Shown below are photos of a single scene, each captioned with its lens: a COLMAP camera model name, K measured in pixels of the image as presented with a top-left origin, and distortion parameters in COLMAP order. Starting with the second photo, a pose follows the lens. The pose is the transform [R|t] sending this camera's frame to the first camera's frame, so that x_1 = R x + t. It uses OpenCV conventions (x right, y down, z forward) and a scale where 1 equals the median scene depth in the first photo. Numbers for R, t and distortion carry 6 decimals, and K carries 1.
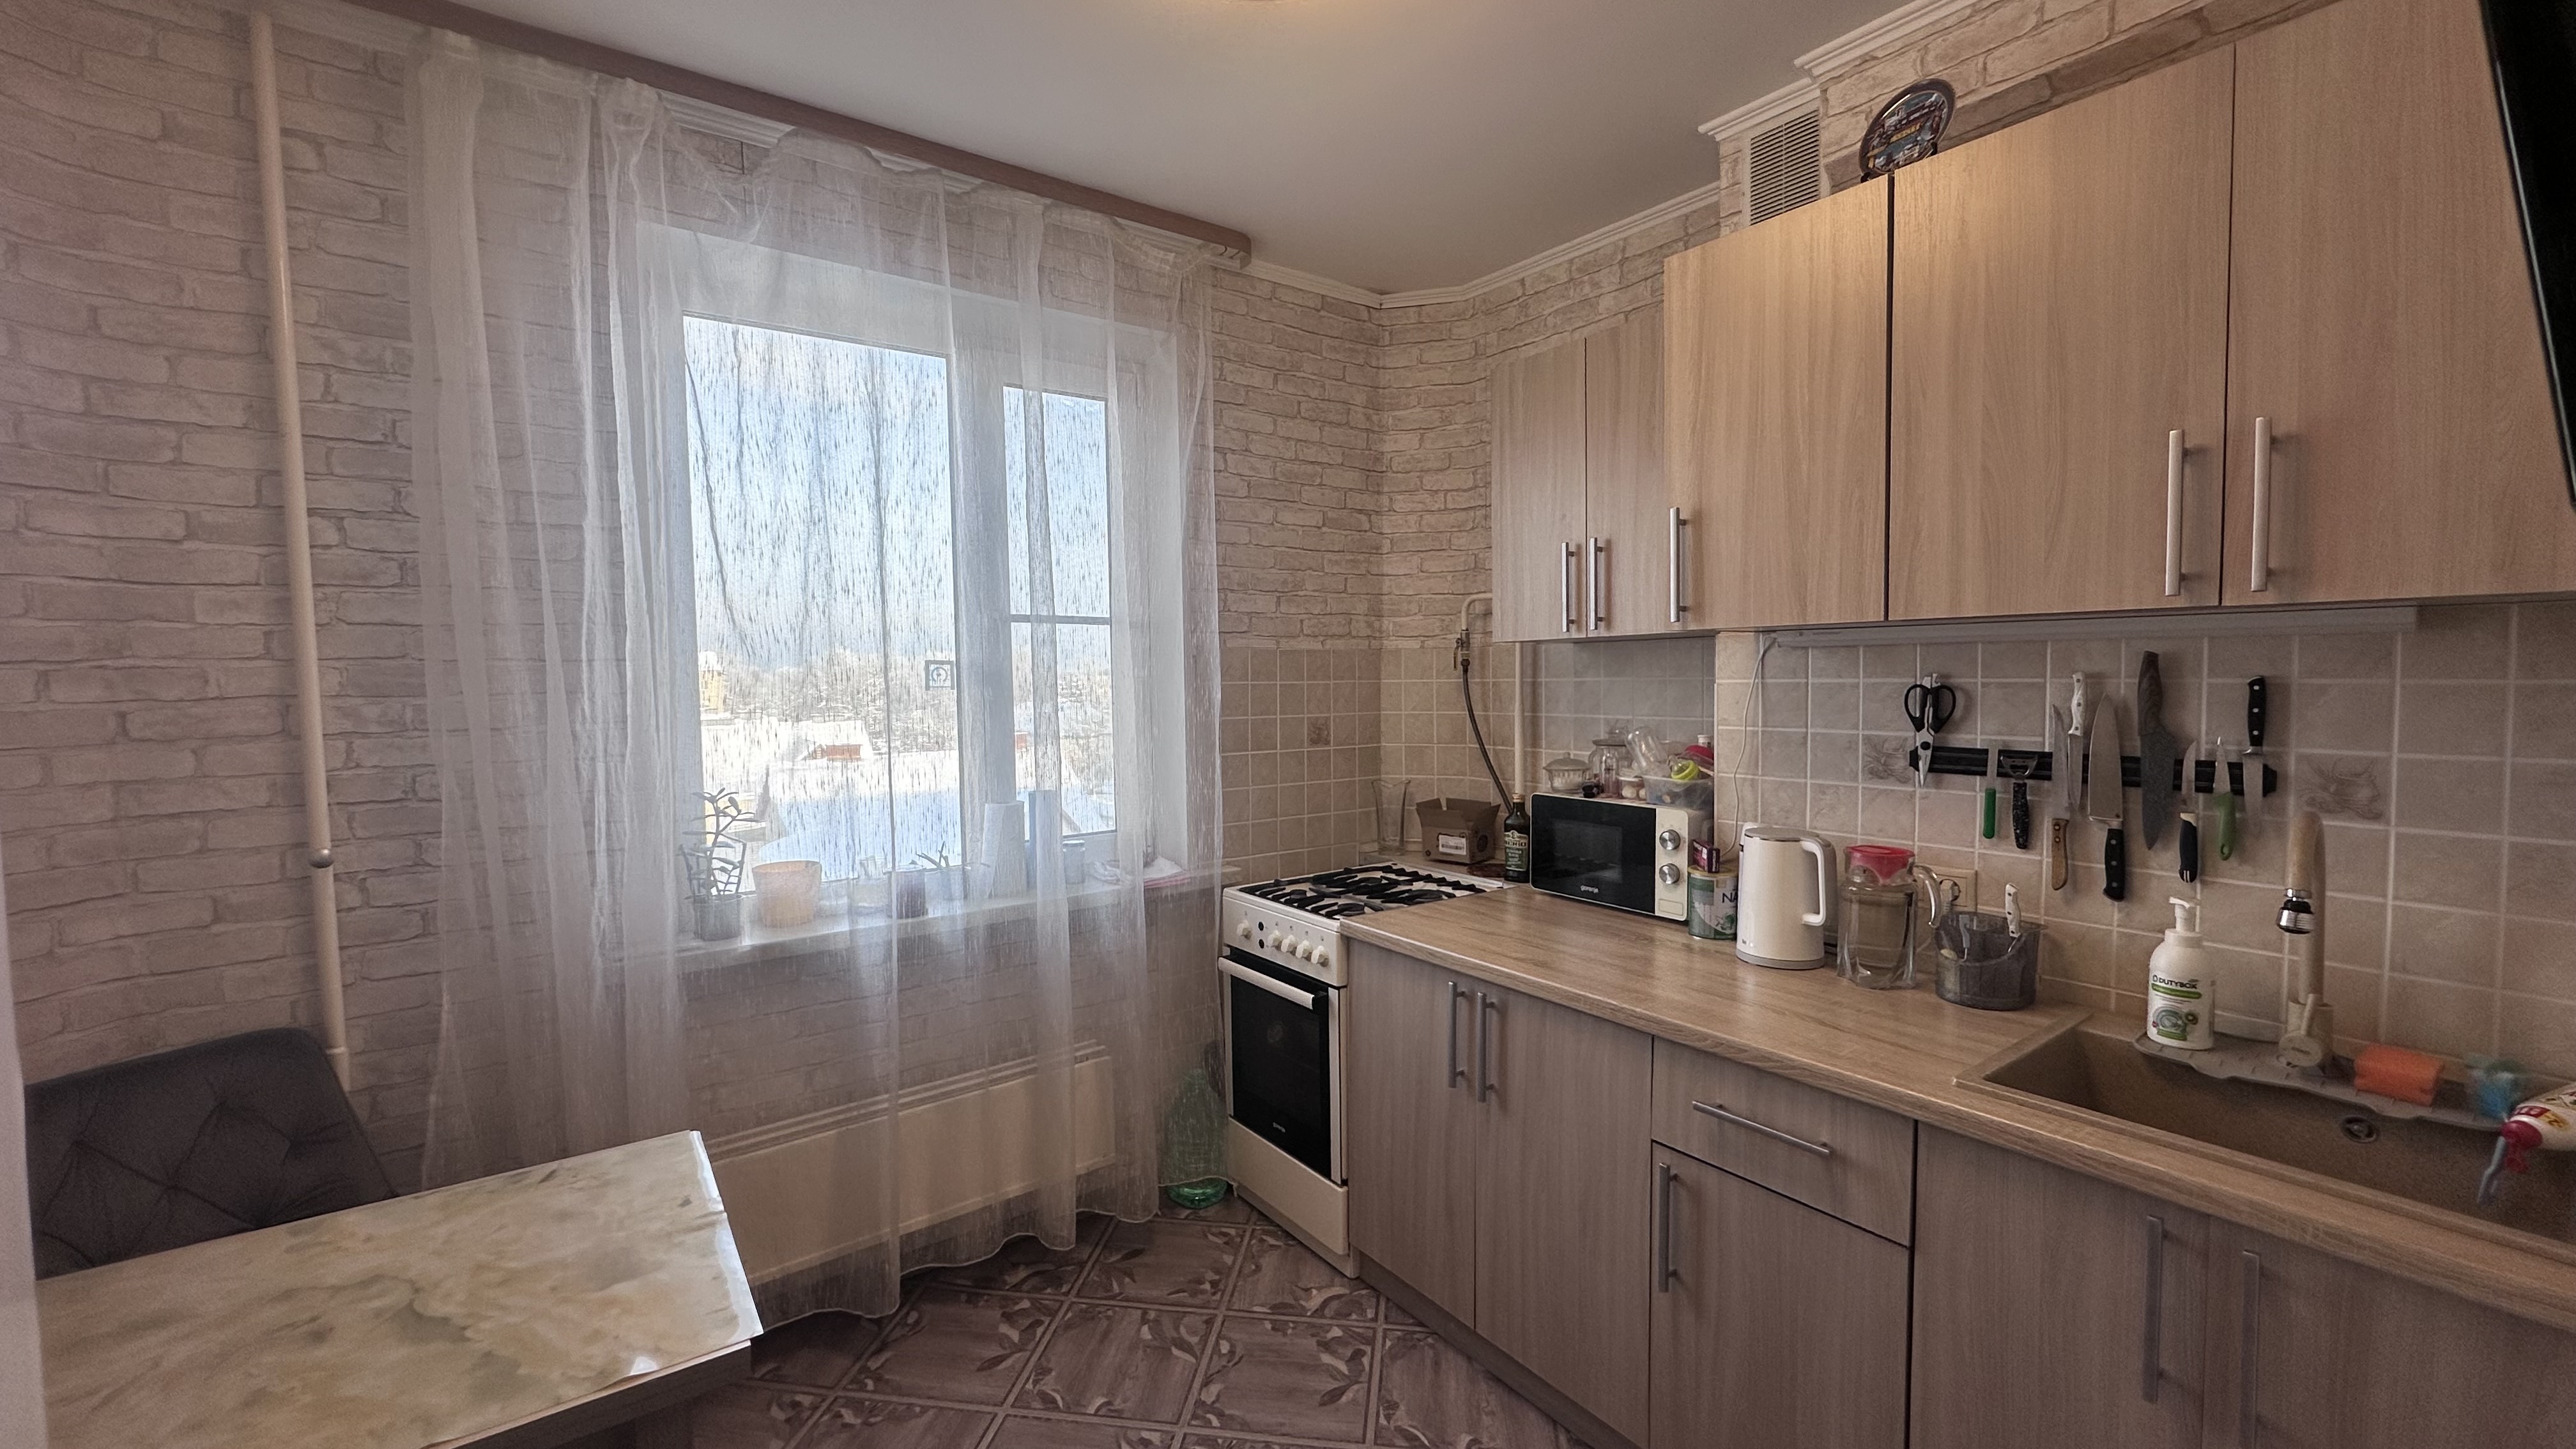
lens RADIAL K [[1023.2, 0, 1289.7], [0, 1023.2, 721.1], [0, 0, 1]] dist [-0.002968, 0.000668]
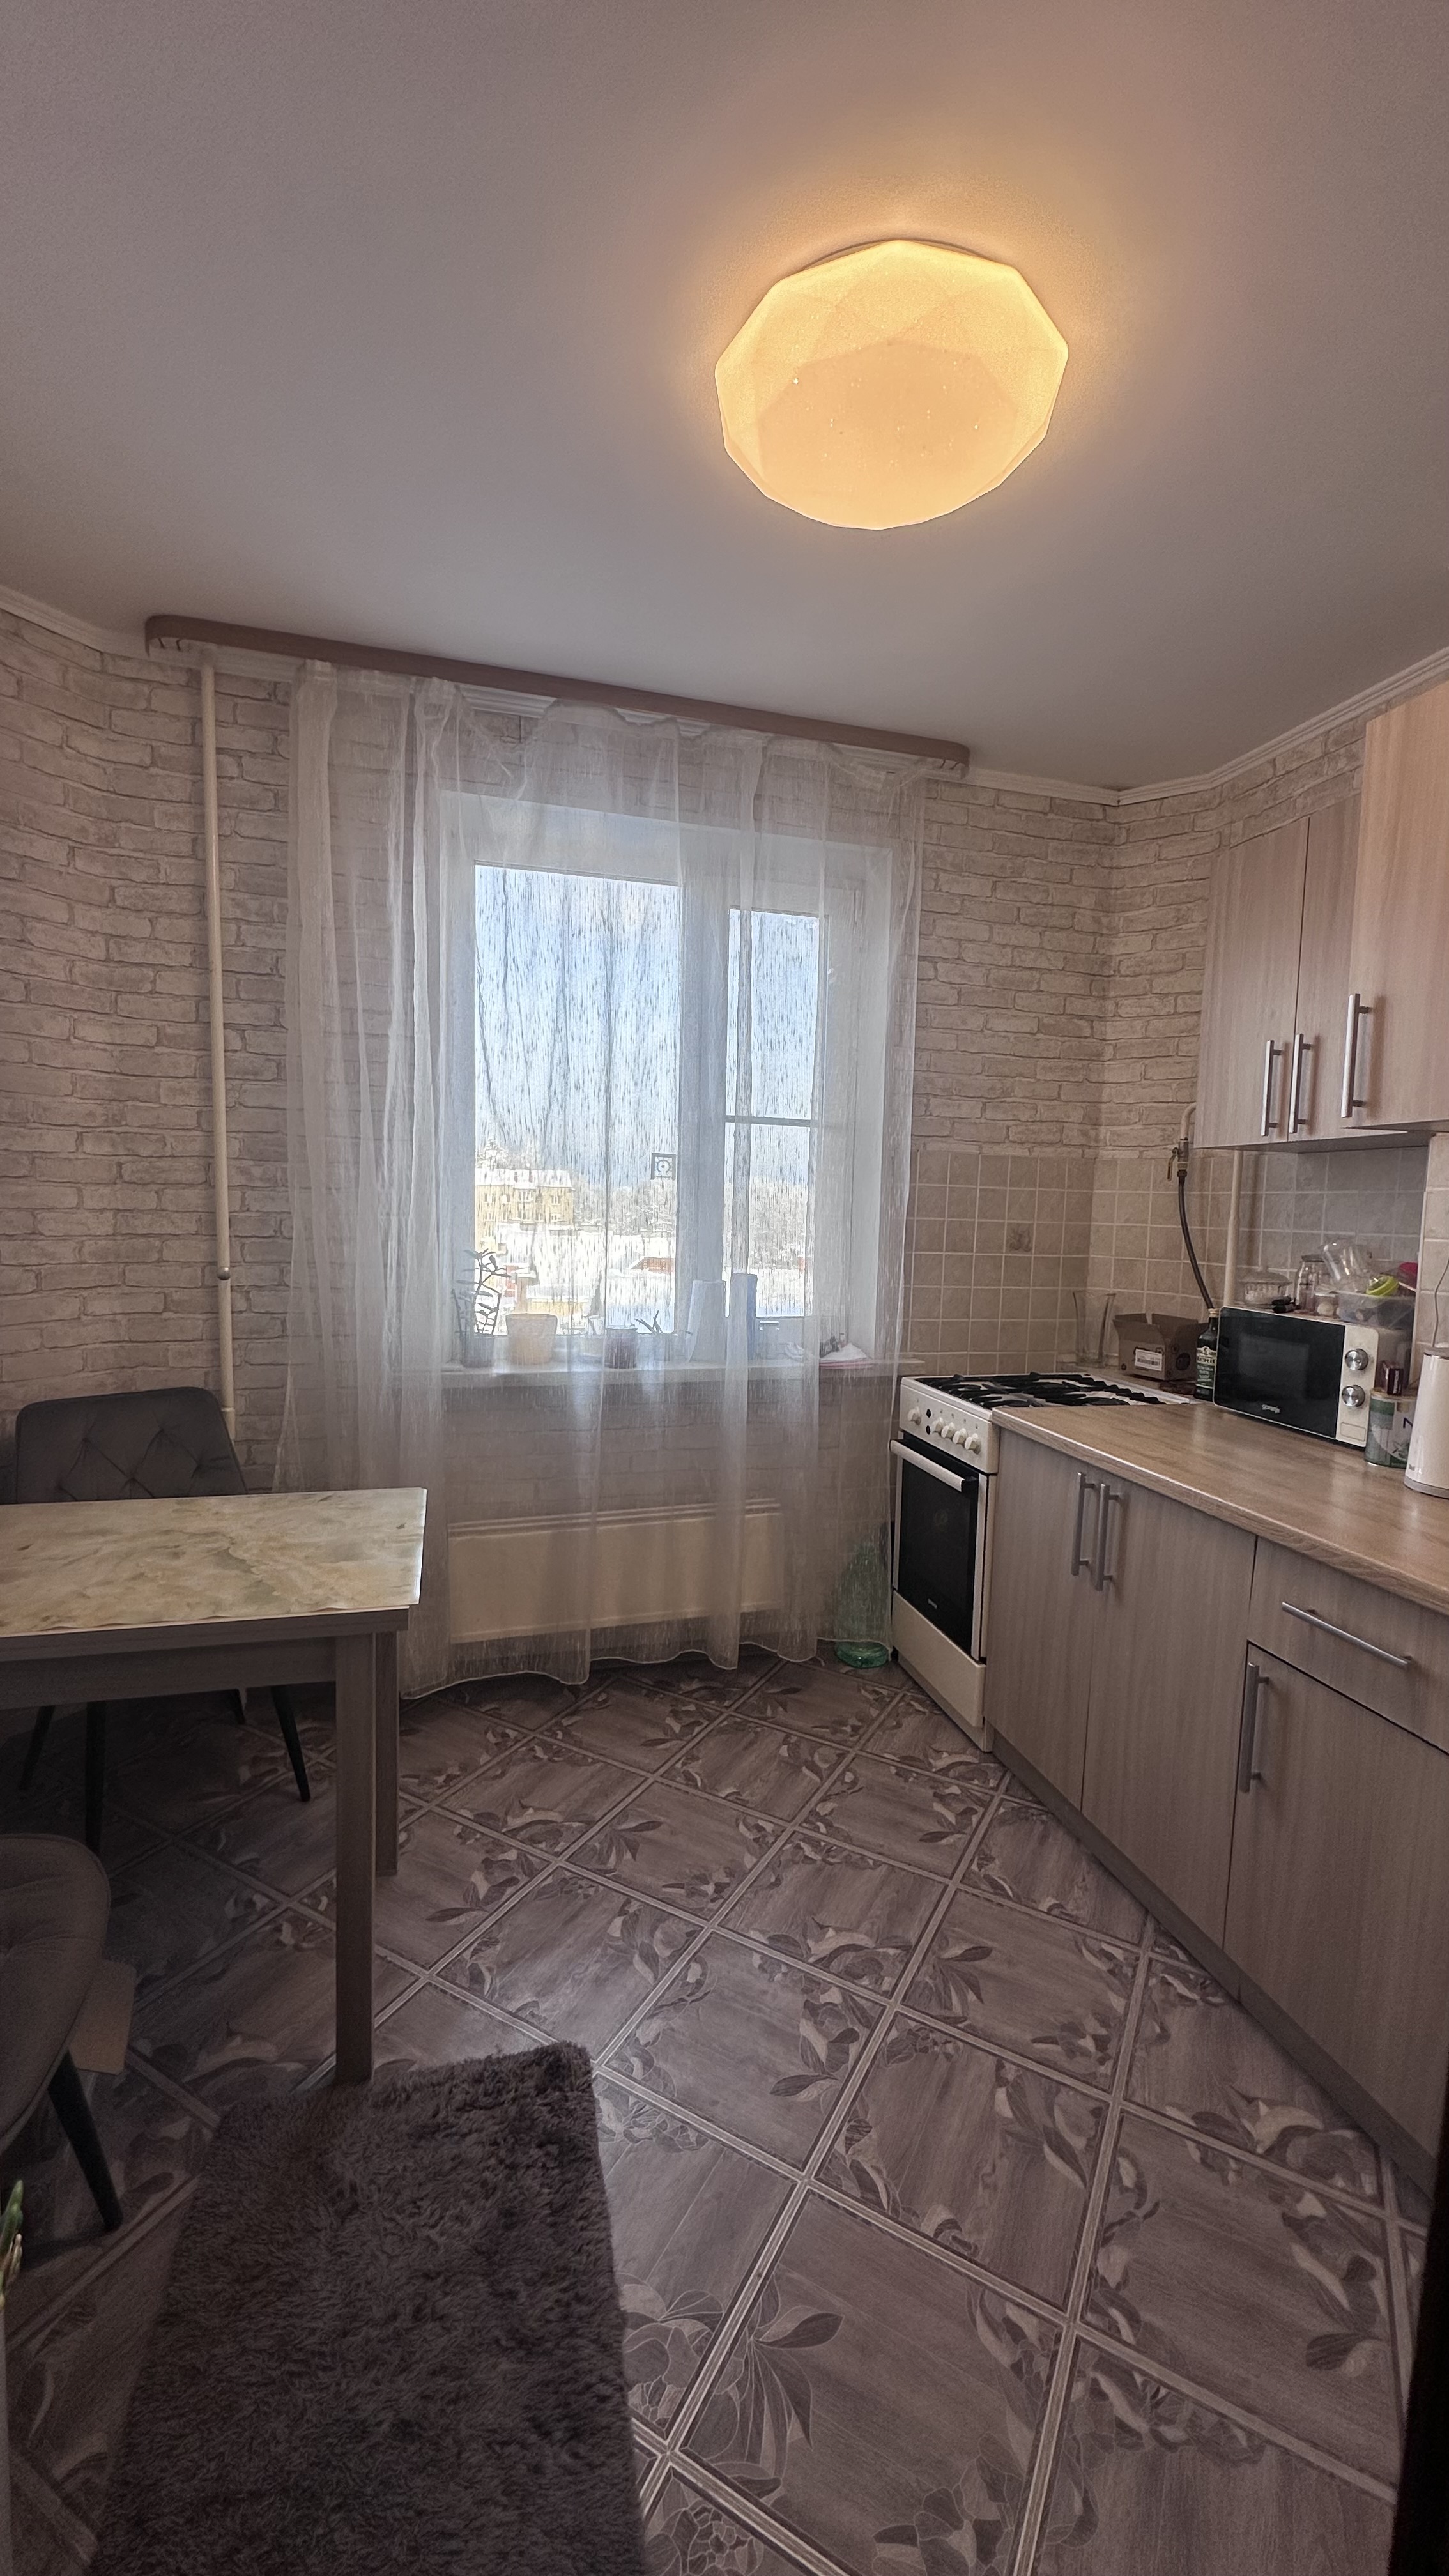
lens RADIAL K [[1023.2, 0, 727.6], [0, 1023.2, 1288.4], [0, 0, 1]] dist [-0.002968, 0.000668]
pose [[0.936135, 0.068312, -0.344942, 0.160121], [-0.055835, 0.997380, 0.045989, 0.042652], [0.347180, -0.023792, 0.937497, -0.069999]]
